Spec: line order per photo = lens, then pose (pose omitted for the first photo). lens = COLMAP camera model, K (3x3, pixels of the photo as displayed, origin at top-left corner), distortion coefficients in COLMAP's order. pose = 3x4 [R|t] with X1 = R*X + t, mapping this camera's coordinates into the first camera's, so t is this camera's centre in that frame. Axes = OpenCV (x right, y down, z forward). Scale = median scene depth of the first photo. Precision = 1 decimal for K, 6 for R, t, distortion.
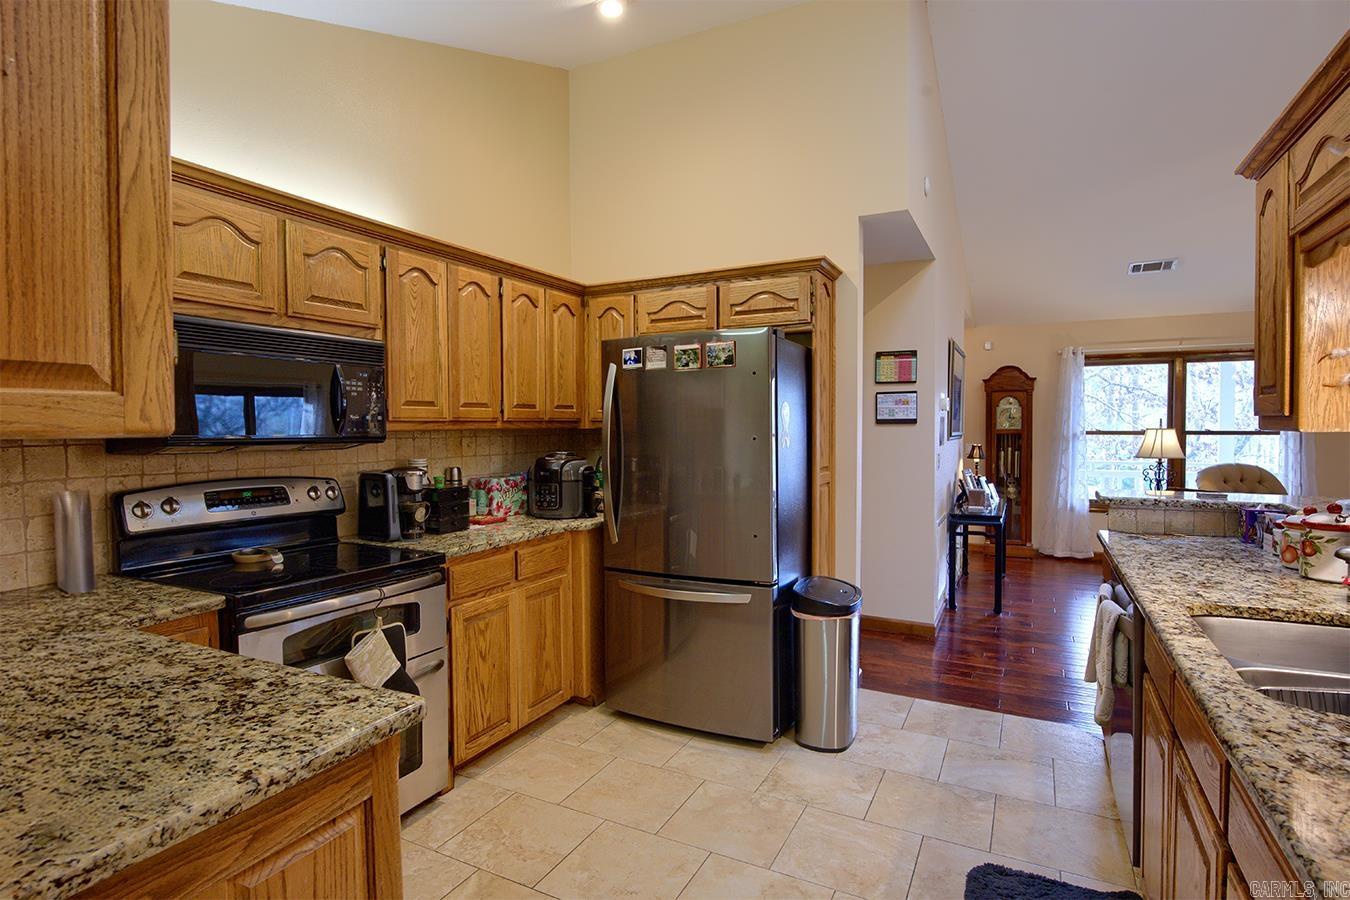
lens RADIAL K [[674.6, 0, 676.1], [0, 674.6, 447.4], [0, 0, 1]] dist [0.002991, -0.000299]
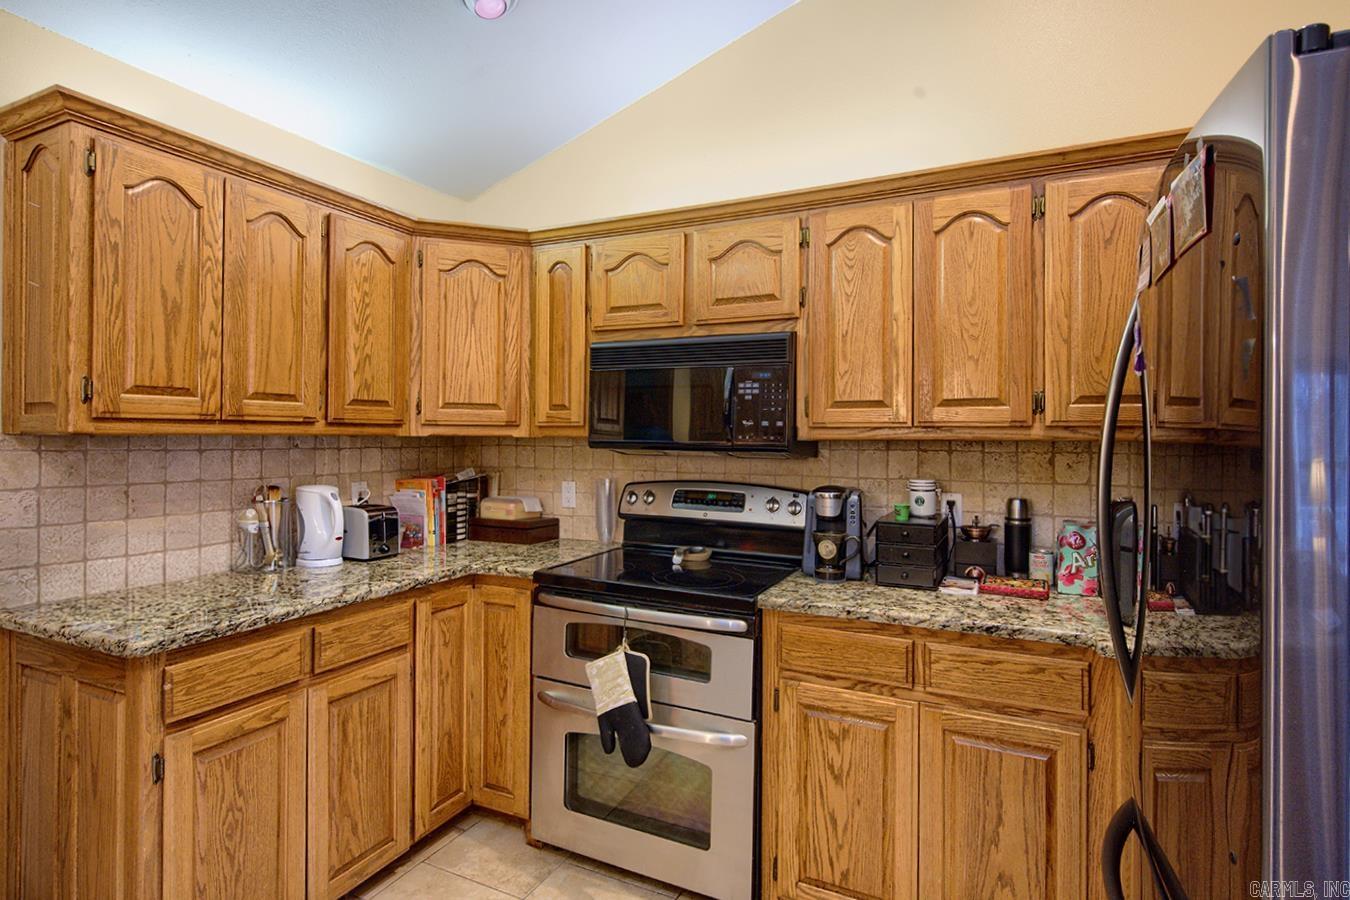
lens RADIAL K [[674.6, 0, 676.3], [0, 674.6, 435.5], [0, 0, 1]] dist [0.002991, -0.000299]
pose [[0.039788, 0.001984, -0.999206, 0.397025], [-0.040072, 0.999197, 0.000388, -0.023620], [0.998404, 0.040025, 0.039836, 0.832538]]
